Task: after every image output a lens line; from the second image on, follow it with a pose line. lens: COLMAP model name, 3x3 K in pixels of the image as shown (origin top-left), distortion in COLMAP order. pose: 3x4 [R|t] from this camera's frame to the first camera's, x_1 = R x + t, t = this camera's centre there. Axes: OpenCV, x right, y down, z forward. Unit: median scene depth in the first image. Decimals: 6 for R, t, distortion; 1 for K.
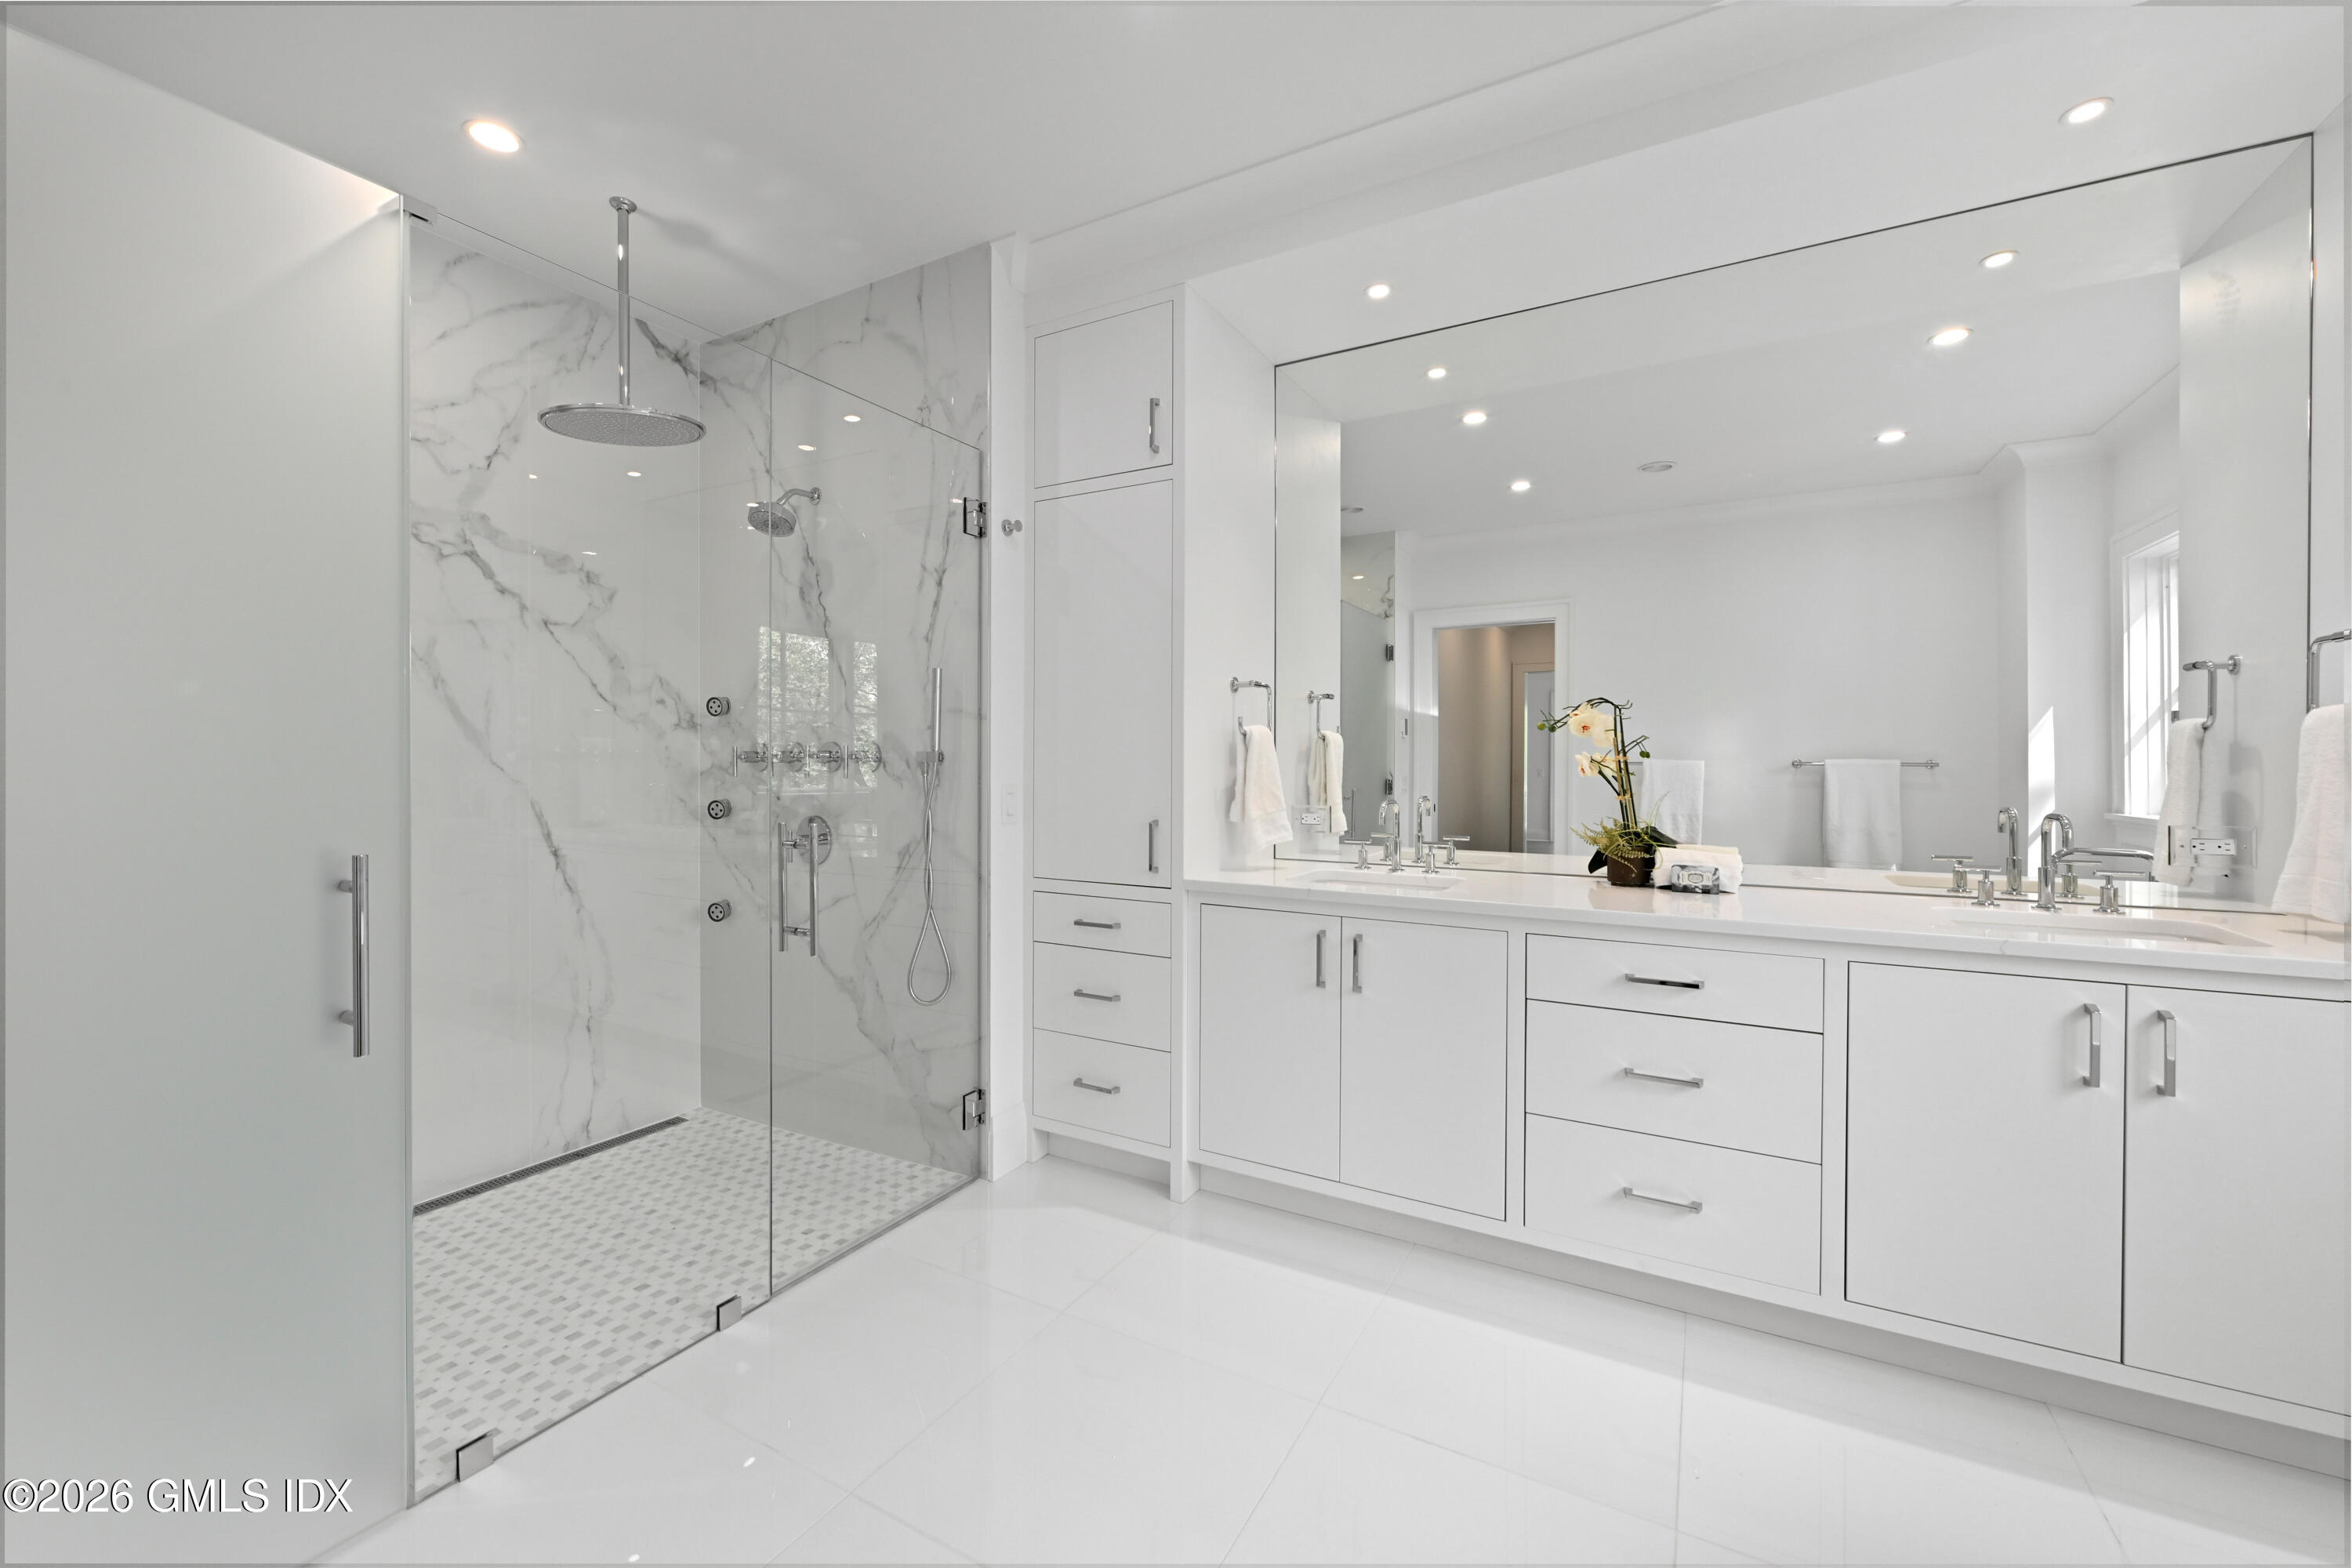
lens RADIAL K [[965.3, 0, 1175.8], [0, 965.3, 770.4], [0, 0, 1]] dist [-0.004163, -0.000139]
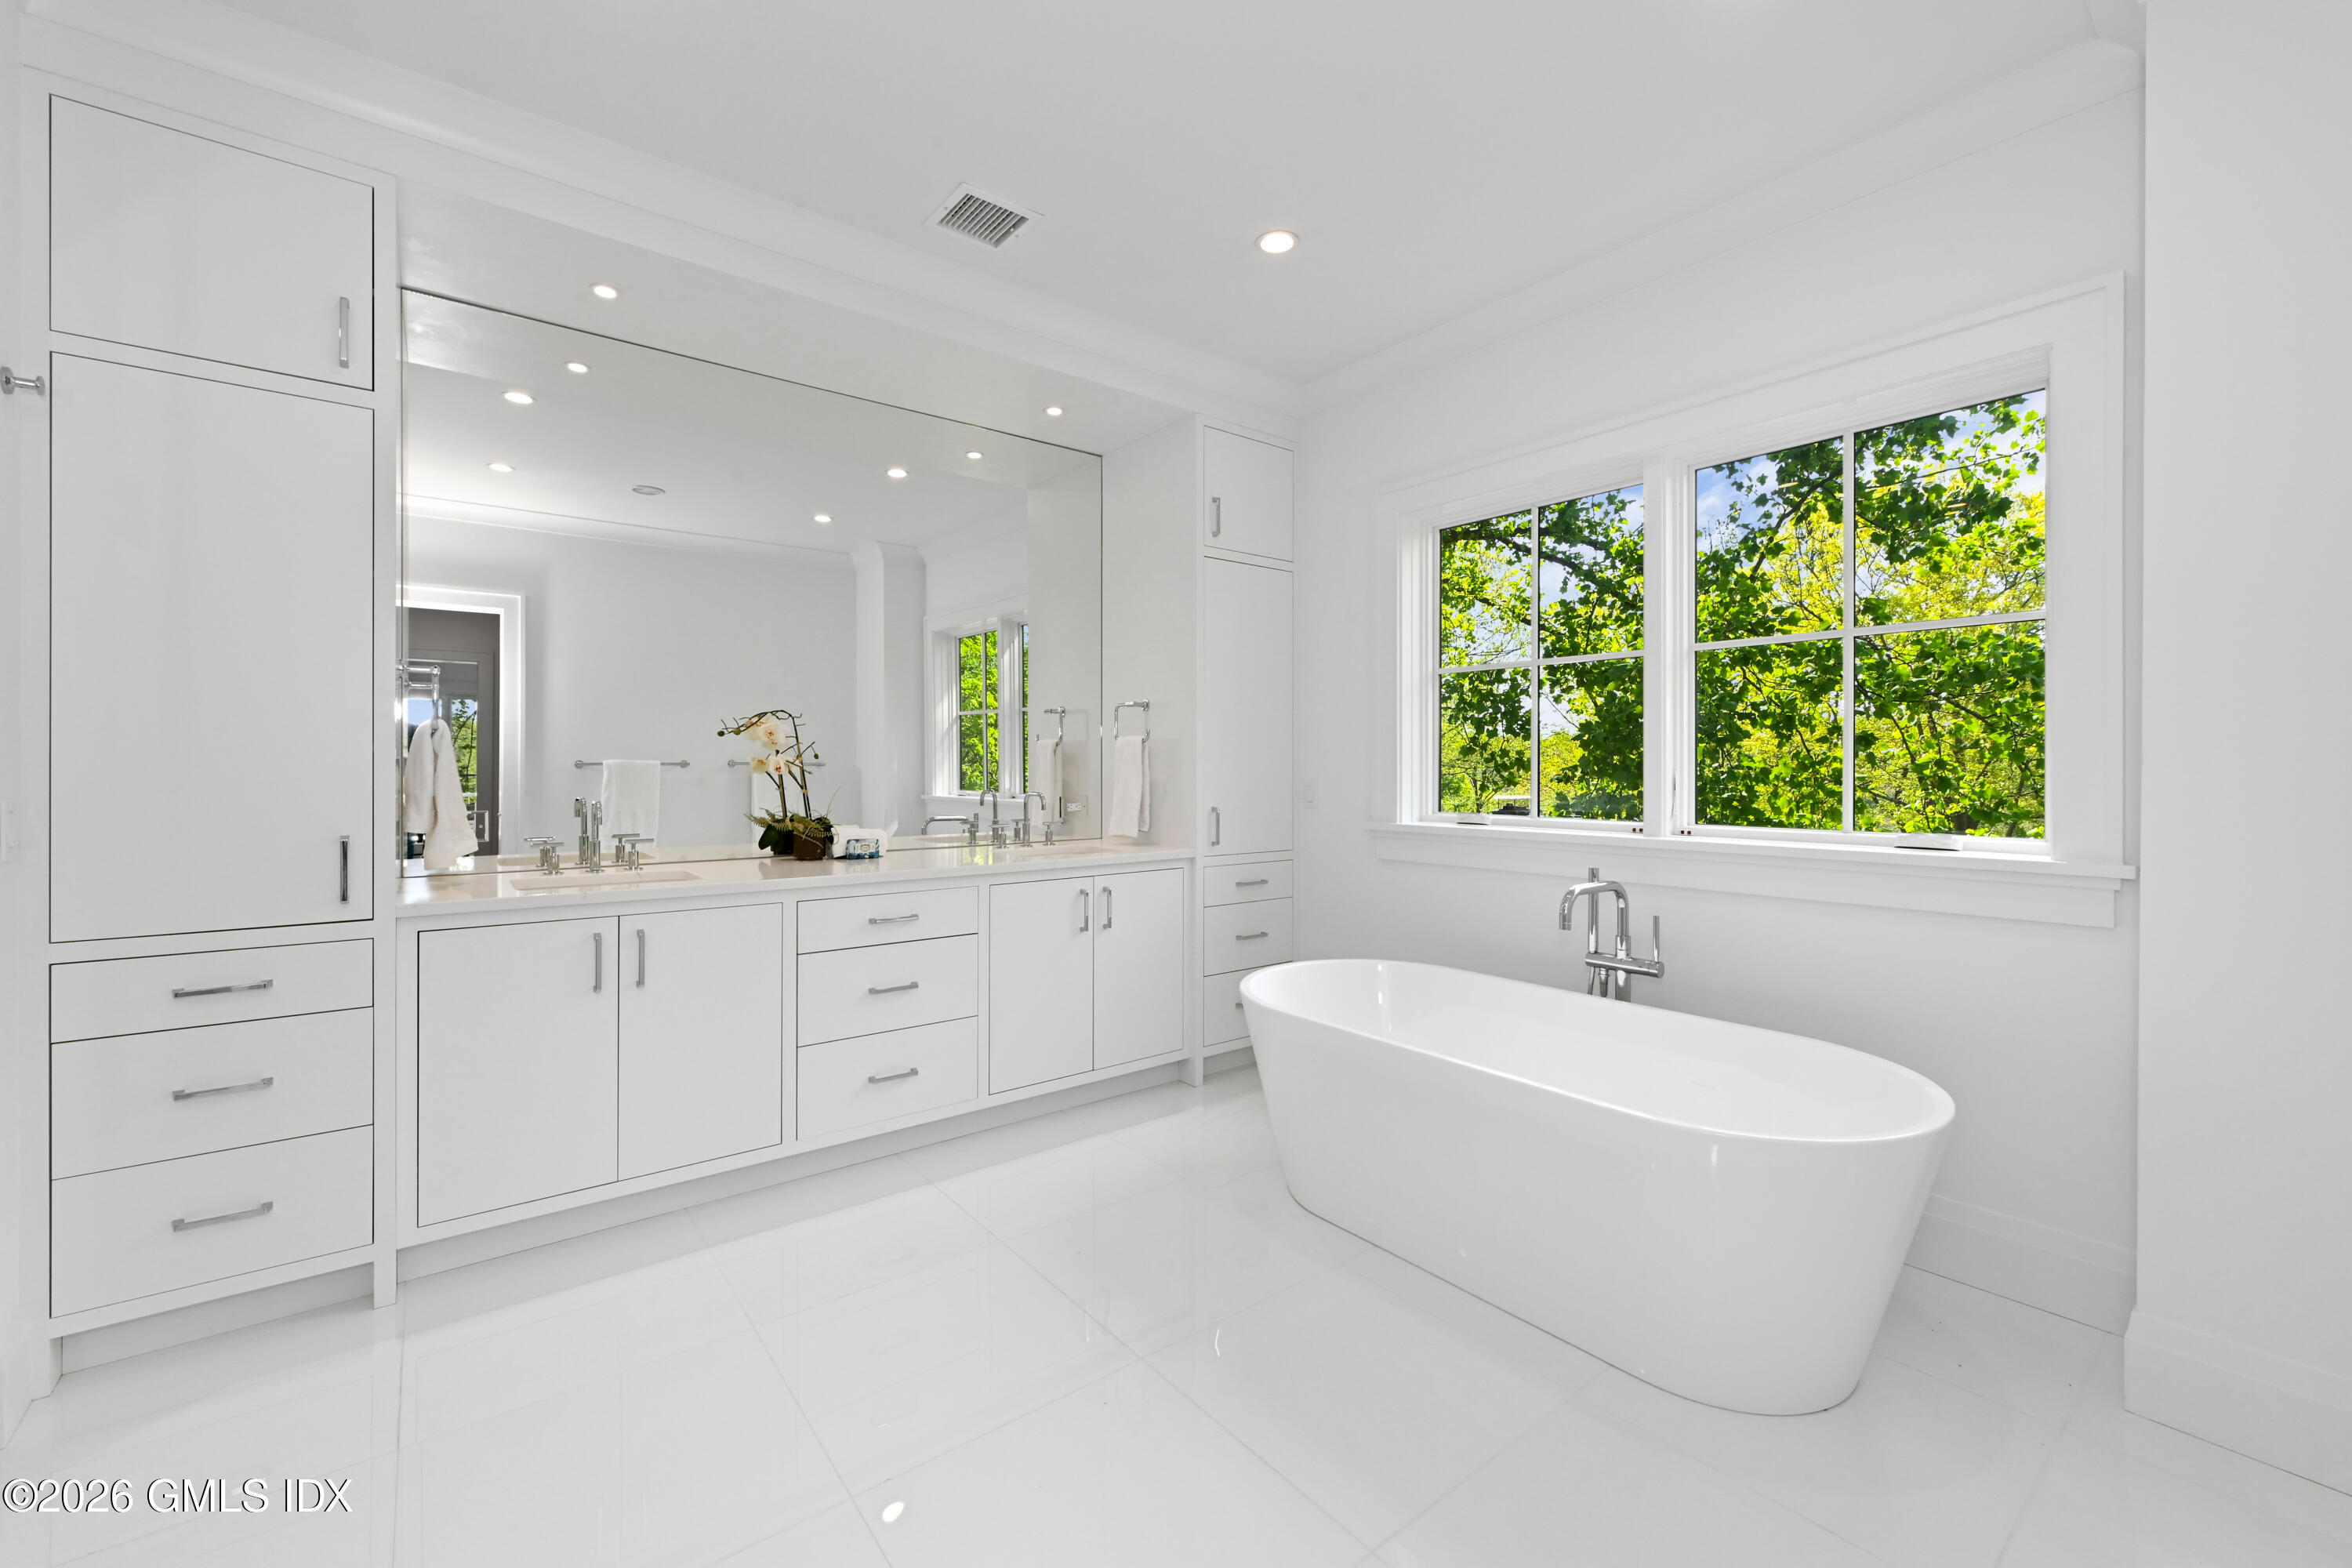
lens RADIAL K [[965.3, 0, 1182.5], [0, 965.3, 771.1], [0, 0, 1]] dist [-0.004163, -0.000139]
pose [[0.351705, -0.007953, 0.936077, -0.564598], [0.006626, 0.999960, 0.006006, -0.001614], [-0.936088, 0.004090, 0.351743, 0.097998]]
